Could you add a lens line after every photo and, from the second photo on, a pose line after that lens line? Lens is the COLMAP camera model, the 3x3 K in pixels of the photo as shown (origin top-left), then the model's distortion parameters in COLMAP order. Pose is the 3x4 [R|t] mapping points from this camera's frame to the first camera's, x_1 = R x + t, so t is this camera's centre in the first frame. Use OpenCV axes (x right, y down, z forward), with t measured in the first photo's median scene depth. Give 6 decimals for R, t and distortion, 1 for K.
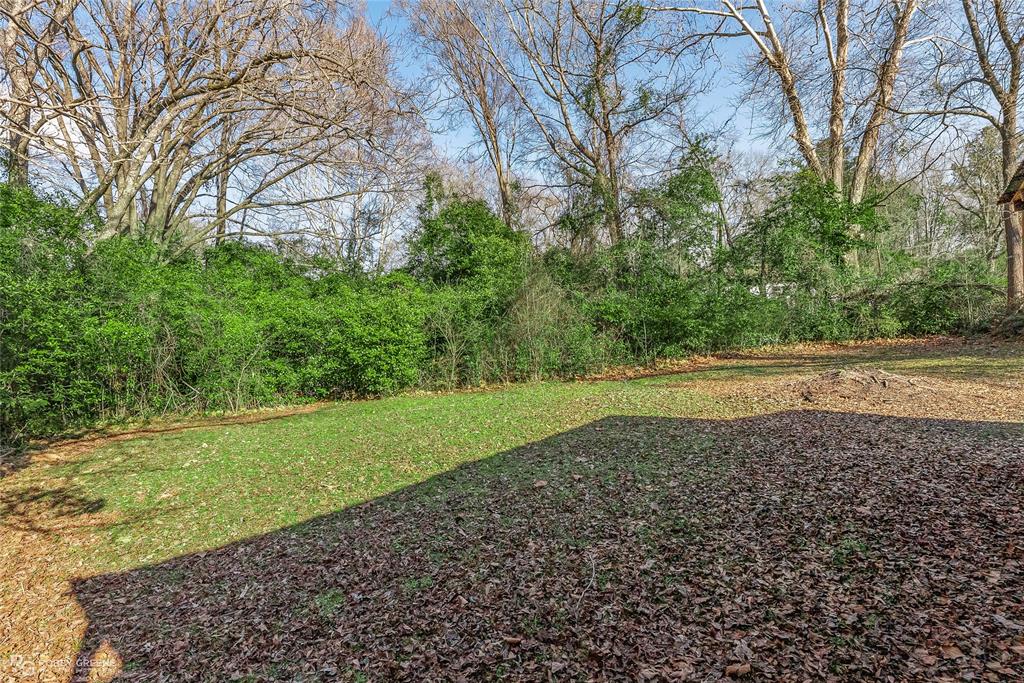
lens RADIAL K [[493.2, 0, 511.0], [0, 493.2, 380.7], [0, 0, 1]] dist [-0.001424, -0.000190]
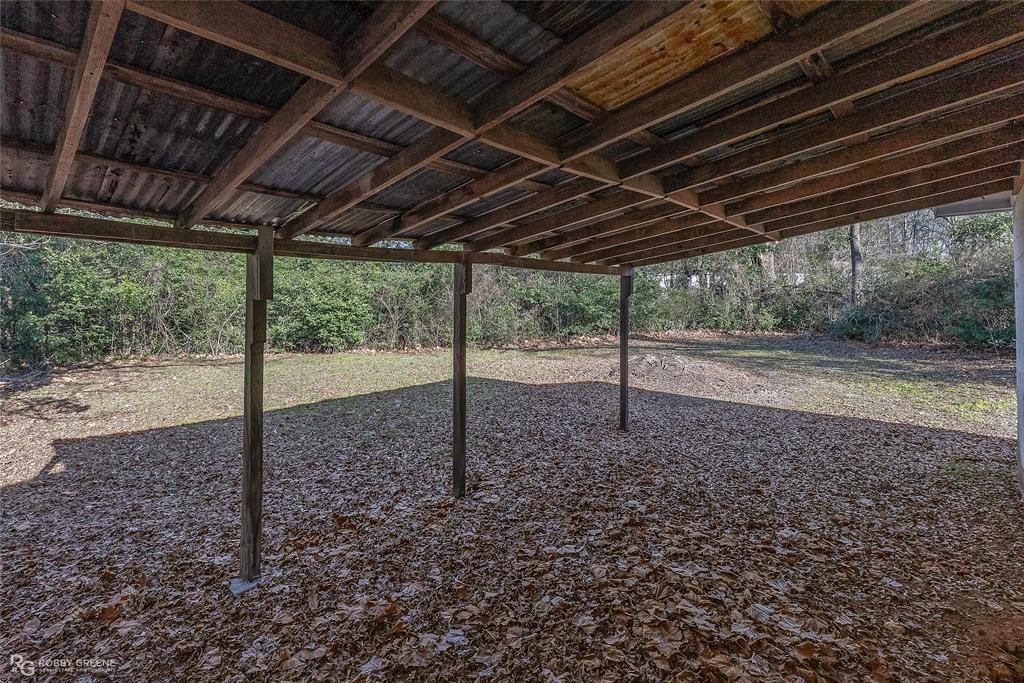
lens RADIAL K [[470.3, 0, 515.1], [0, 470.3, 324.0], [0, 0, 1]] dist [-0.001267, 0.000353]
pose [[0.997746, 0.063833, -0.020672, 0.289989], [-0.064667, 0.997001, -0.042514, -0.022840], [0.017896, 0.043755, 0.998882, -0.259243]]
